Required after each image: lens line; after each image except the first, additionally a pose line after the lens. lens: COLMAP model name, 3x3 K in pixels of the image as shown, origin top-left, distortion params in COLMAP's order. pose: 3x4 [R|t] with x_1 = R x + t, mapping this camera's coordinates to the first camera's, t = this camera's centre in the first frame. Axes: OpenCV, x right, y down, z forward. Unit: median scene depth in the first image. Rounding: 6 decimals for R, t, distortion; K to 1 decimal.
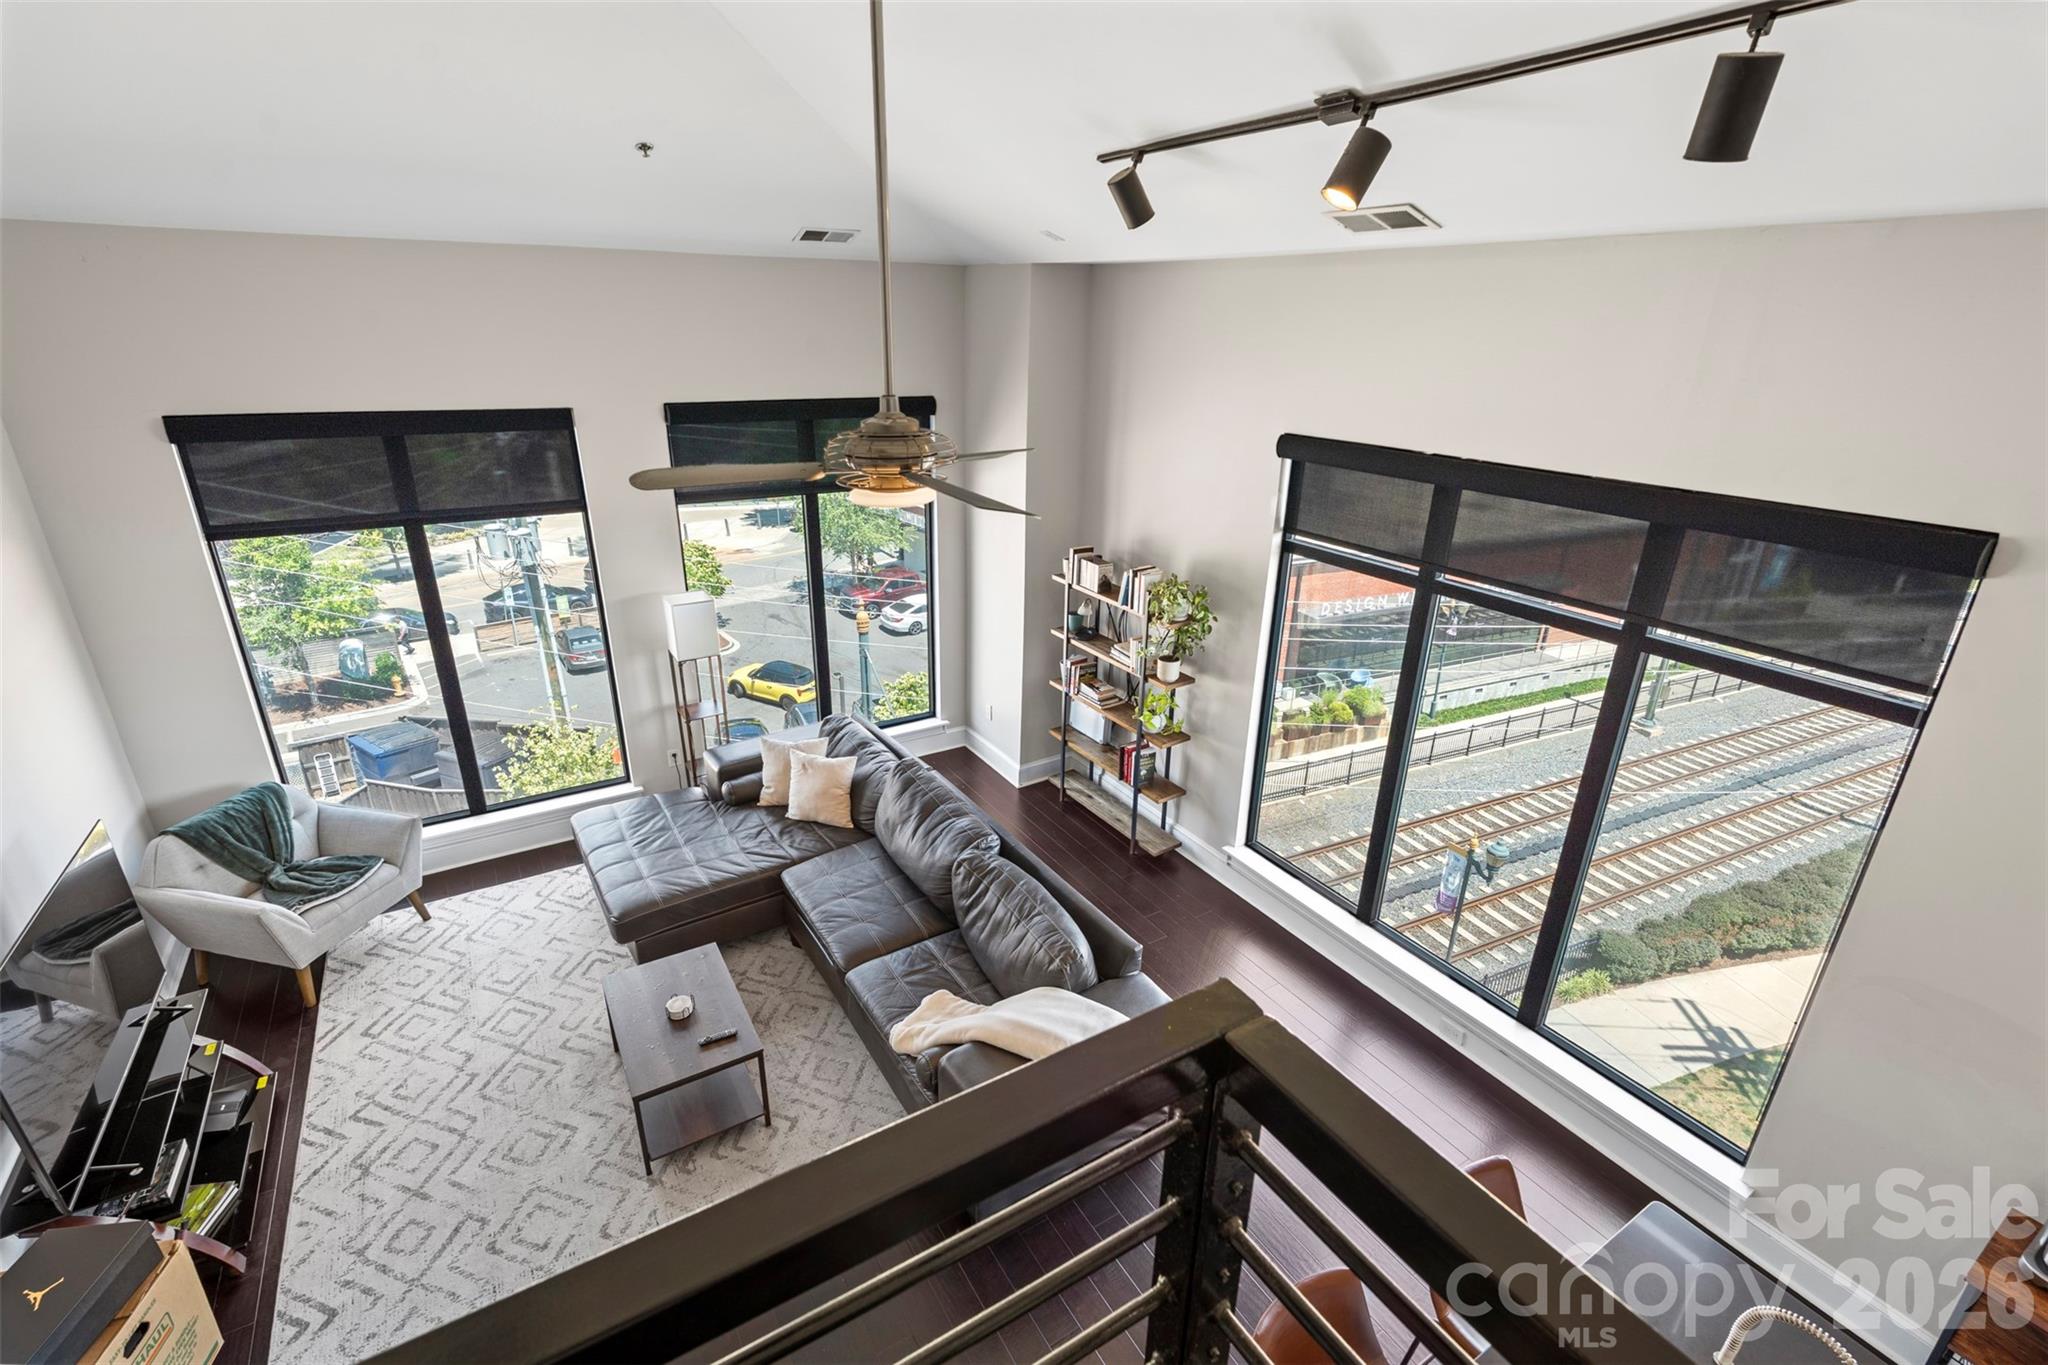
lens RADIAL K [[928.8, 0, 1024.0], [0, 928.8, 682.5], [0, 0, 1]] dist [0.000289, -0.000101]
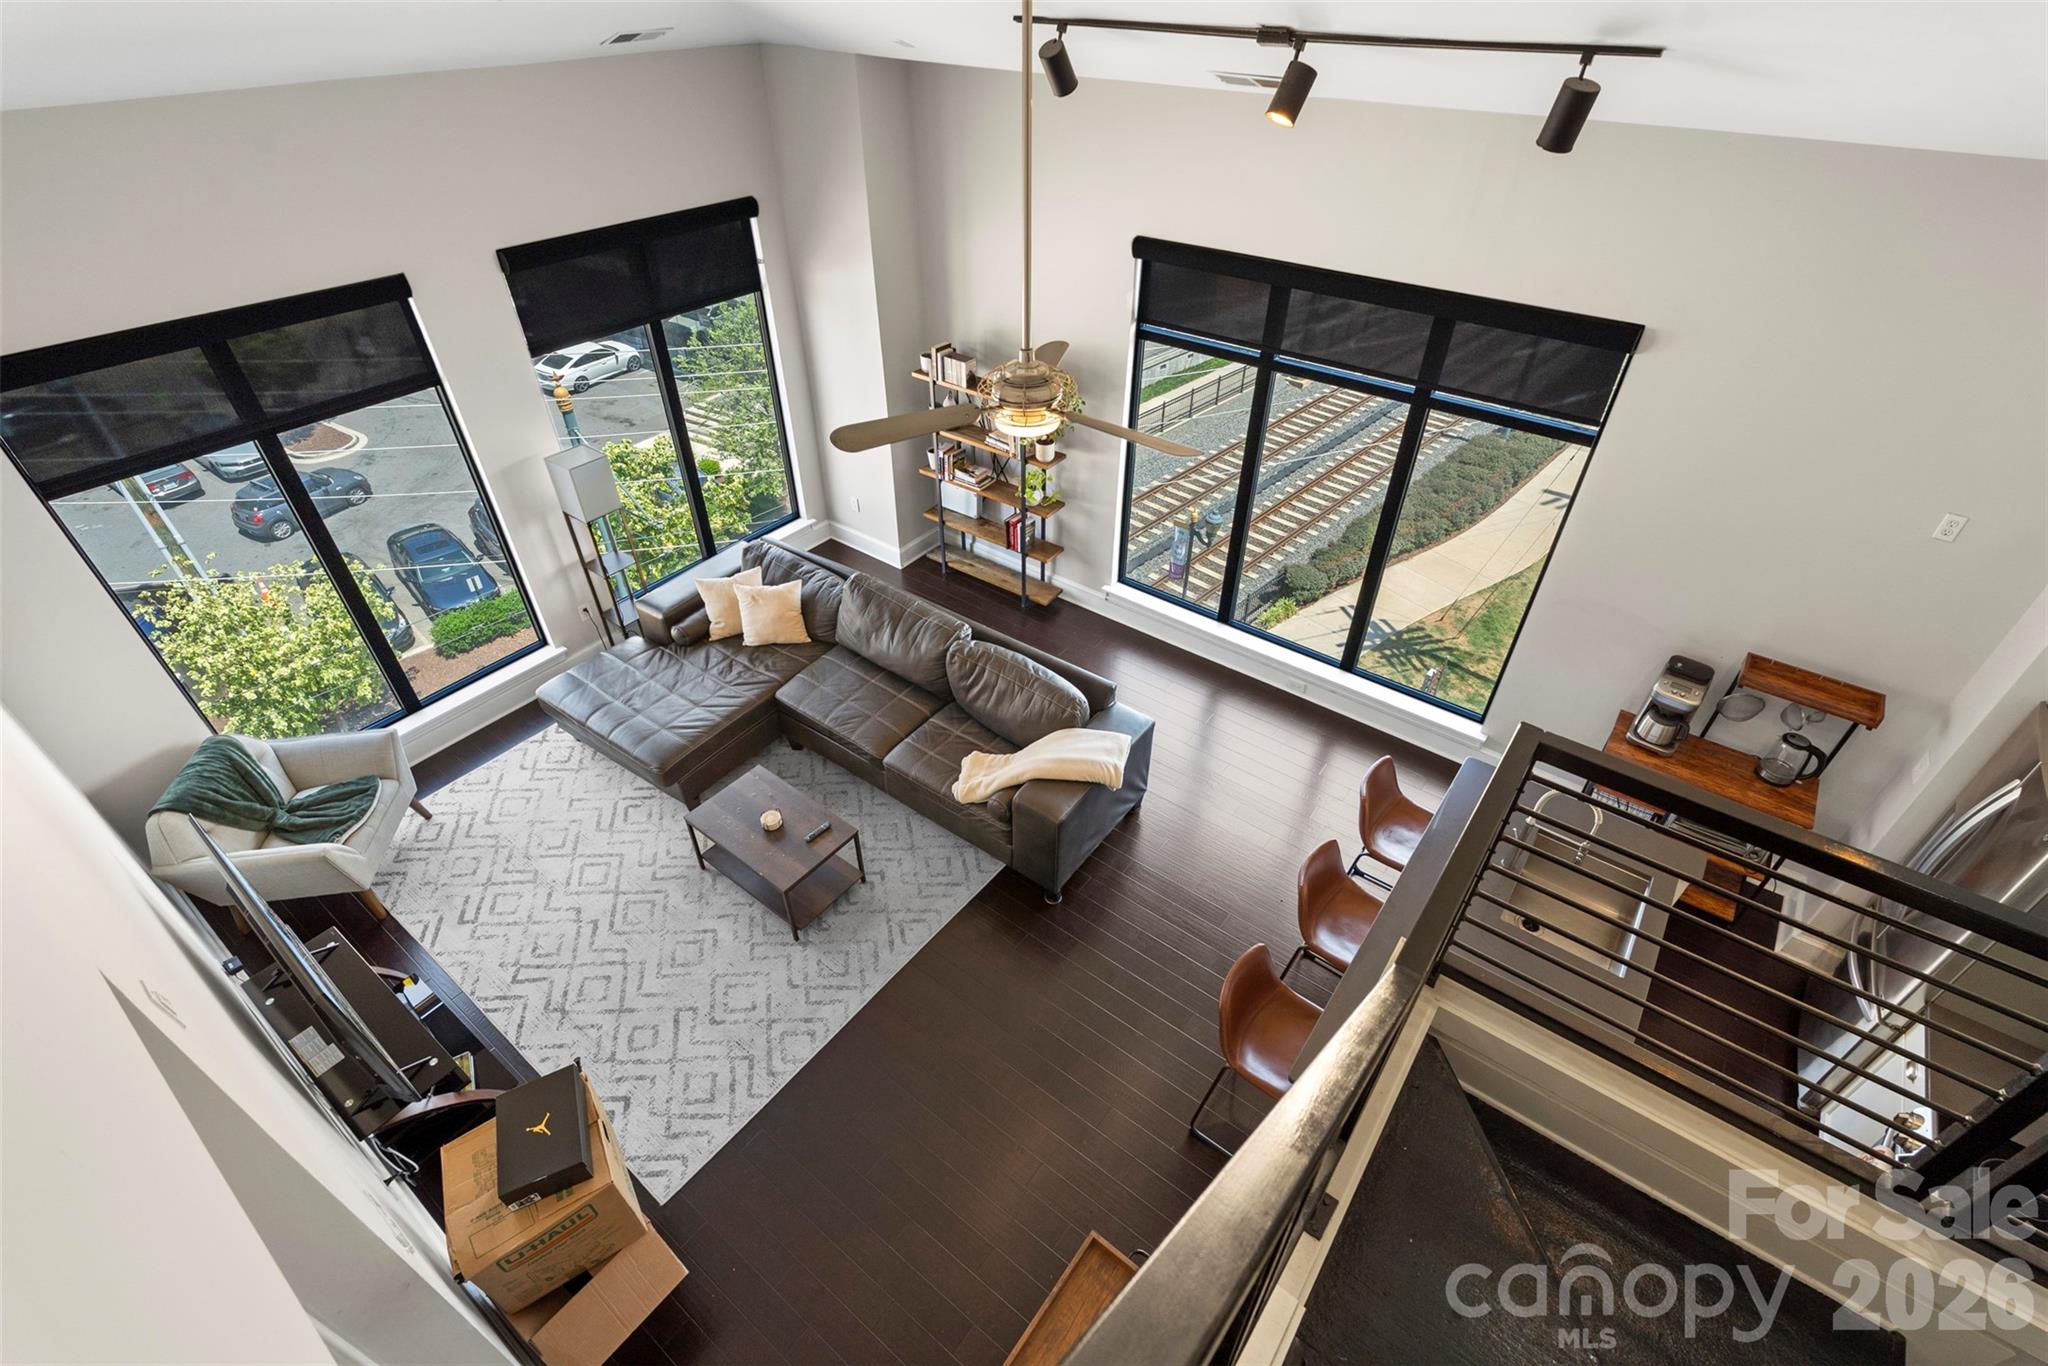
lens RADIAL K [[934.0, 0, 1024.0], [0, 934.0, 683.0], [0, 0, 1]] dist [0.002099, 0.000532]
pose [[0.932112, -0.238946, 0.272163, -0.251748], [0.146195, 0.935773, 0.320867, -0.118334], [-0.331353, -0.259295, 0.907178, -0.128555]]
